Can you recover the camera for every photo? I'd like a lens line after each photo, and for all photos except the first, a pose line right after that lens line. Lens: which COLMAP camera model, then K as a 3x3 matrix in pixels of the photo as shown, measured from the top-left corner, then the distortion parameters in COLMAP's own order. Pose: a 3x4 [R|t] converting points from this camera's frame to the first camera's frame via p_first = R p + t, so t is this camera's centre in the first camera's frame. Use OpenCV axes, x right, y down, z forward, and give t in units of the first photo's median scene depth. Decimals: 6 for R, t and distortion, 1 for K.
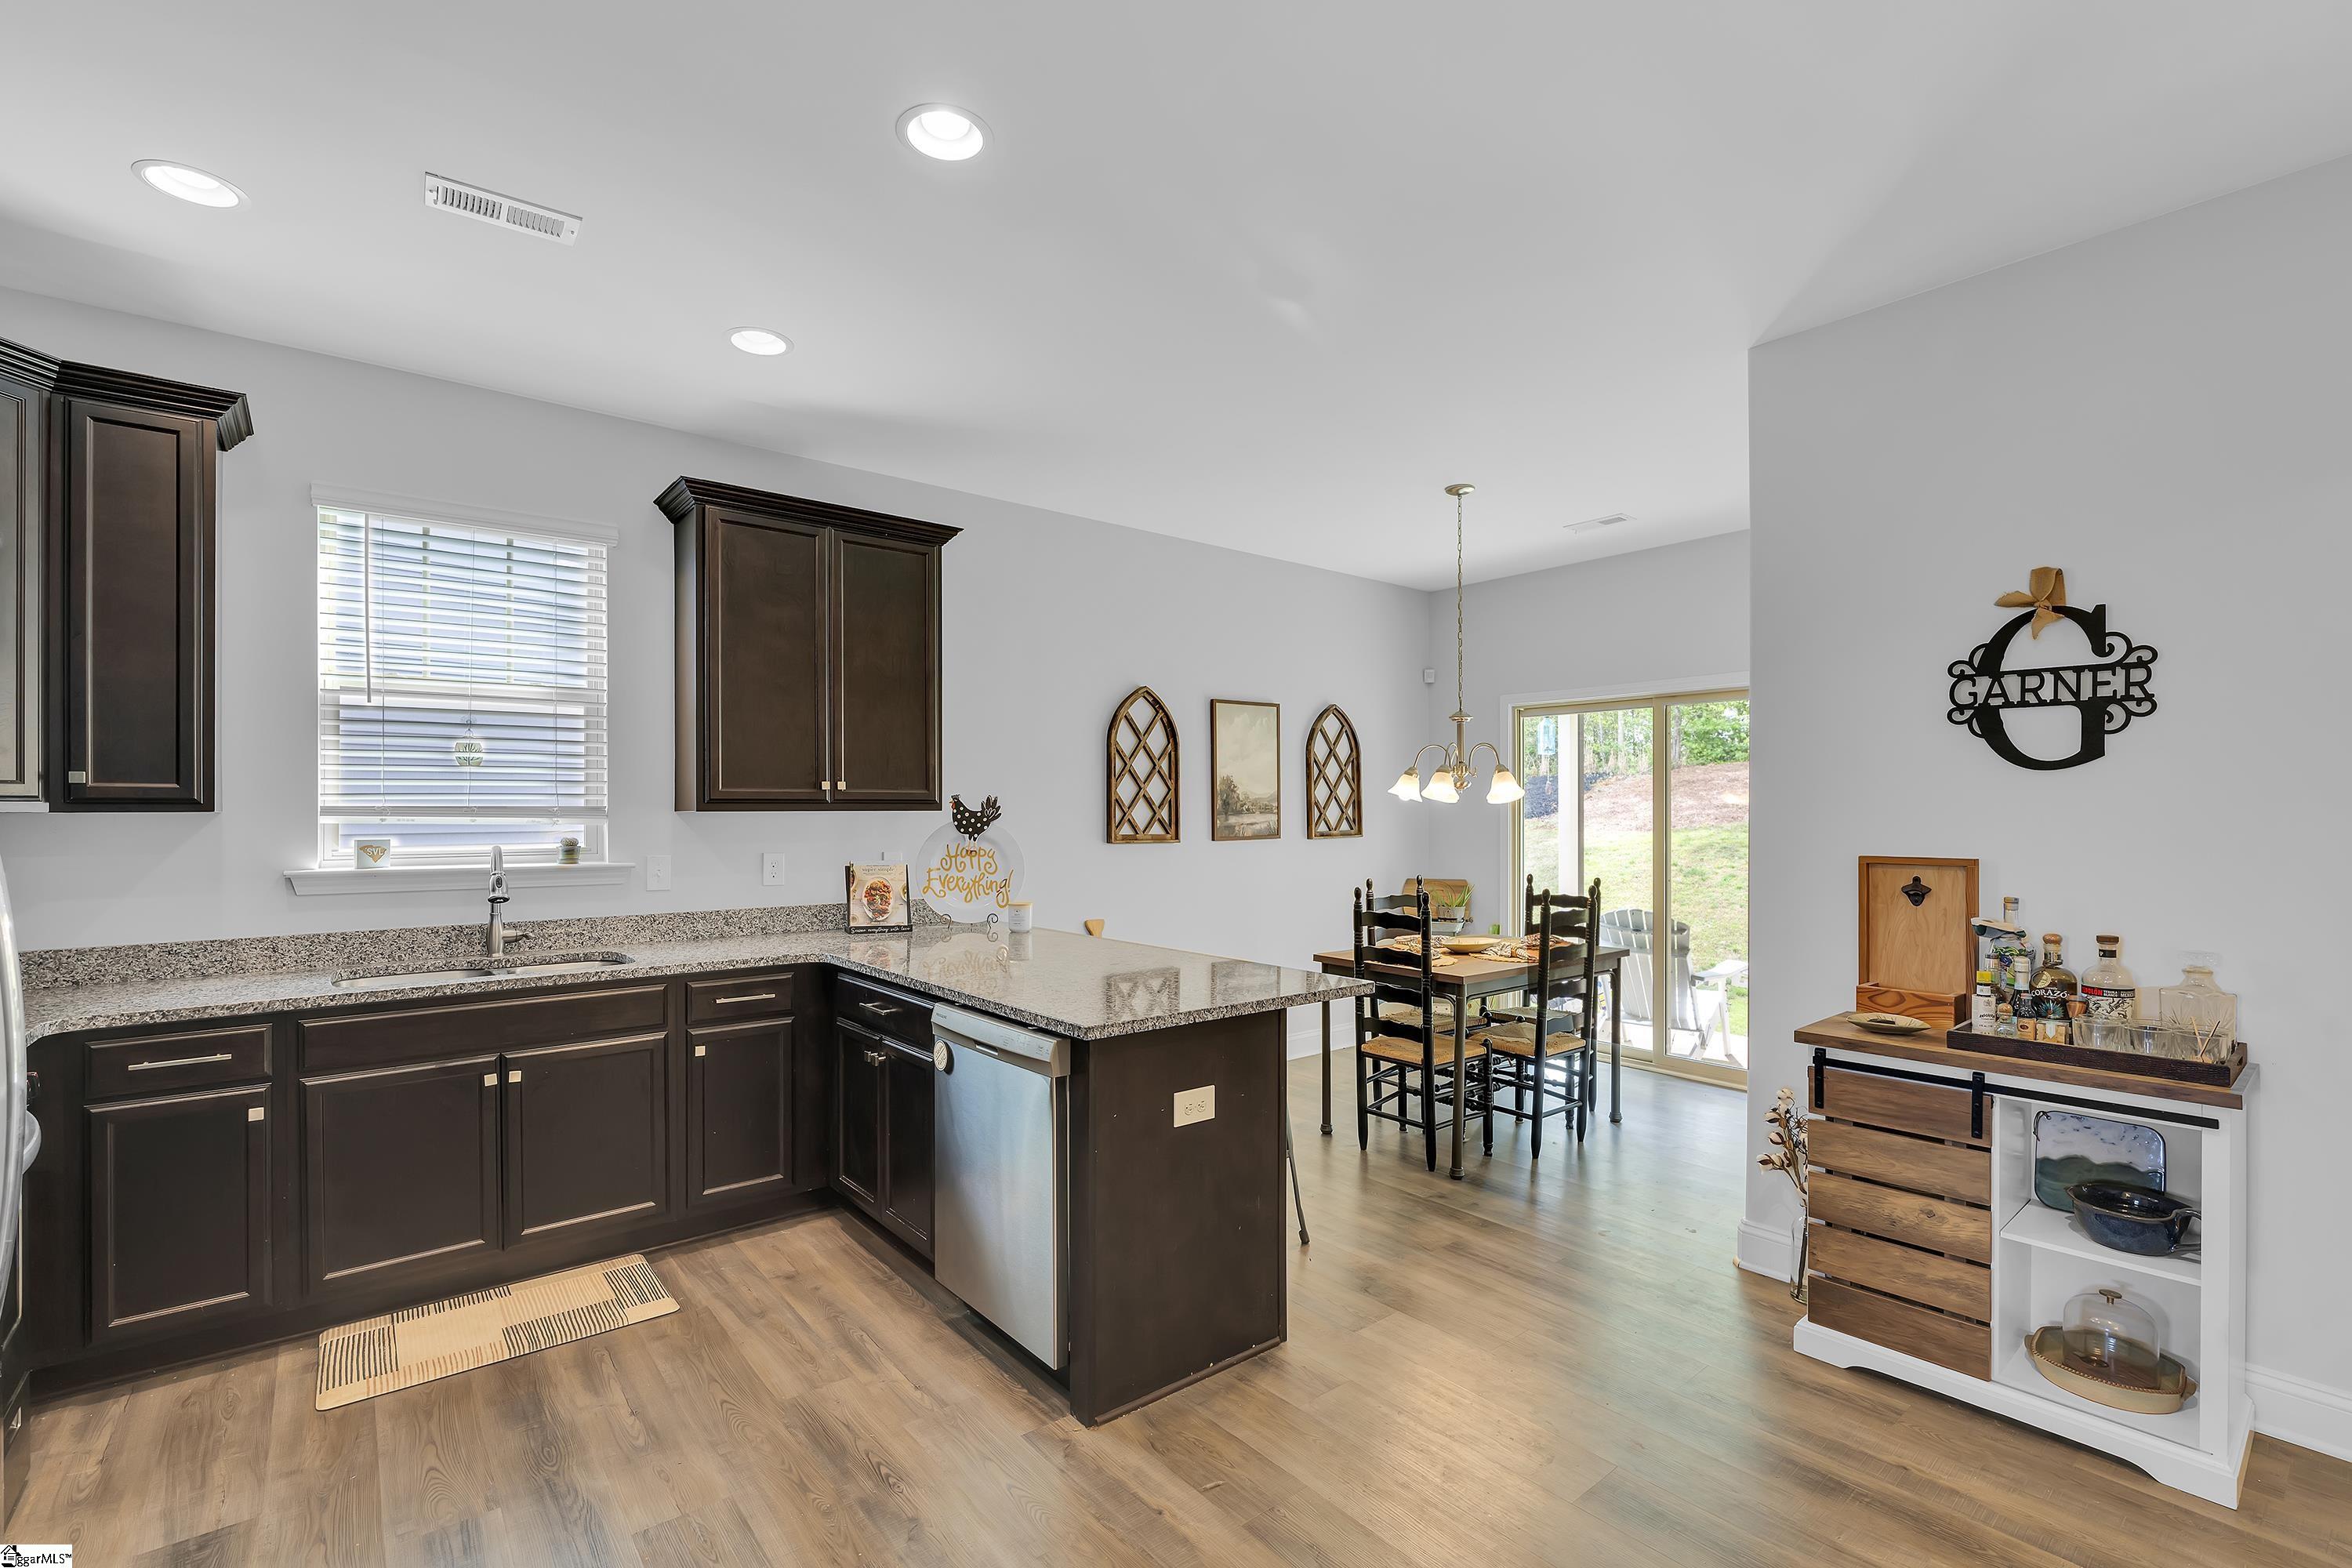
lens RADIAL K [[1042.9, 0, 1176.0], [0, 1042.9, 802.0], [0, 0, 1]] dist [-0.007798, 0.000731]
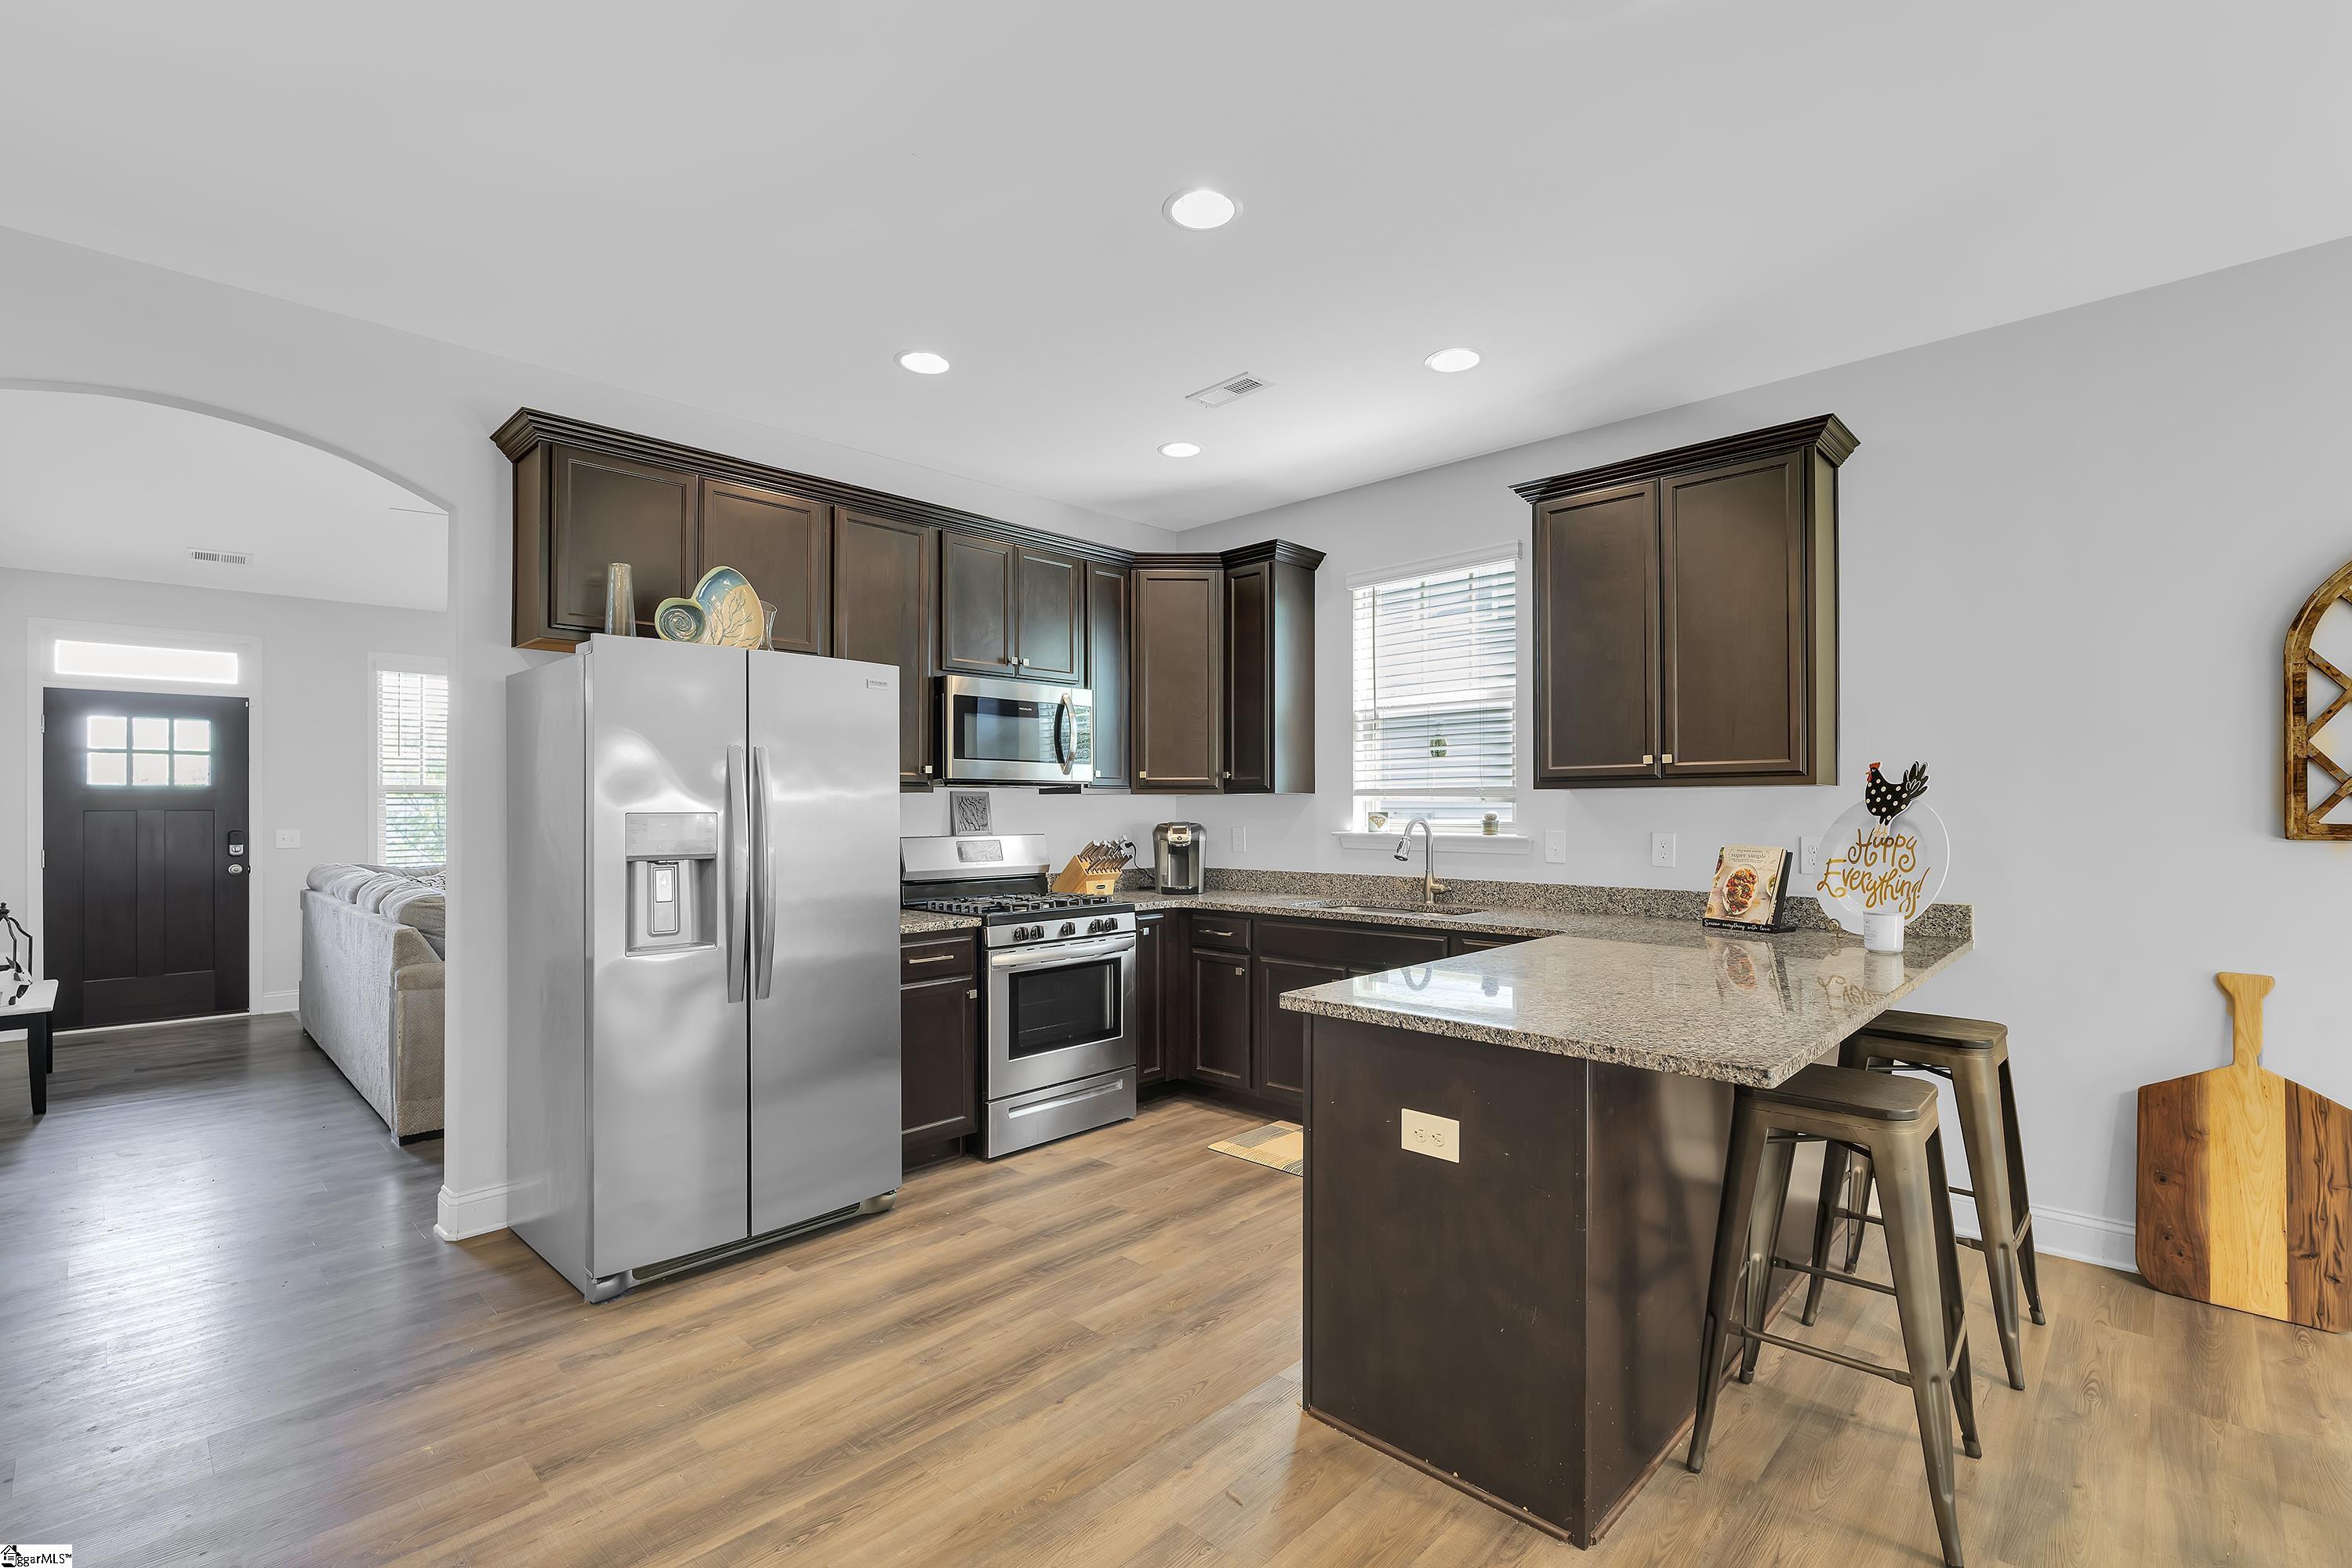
lens RADIAL K [[1042.9, 0, 1175.2], [0, 1042.9, 806.4], [0, 0, 1]] dist [-0.007798, 0.000731]
pose [[0.123014, -0.001454, -0.992404, 0.597528], [0.010664, 0.999943, -0.000143, 0.024316], [0.992348, -0.010565, 0.123022, 0.526067]]
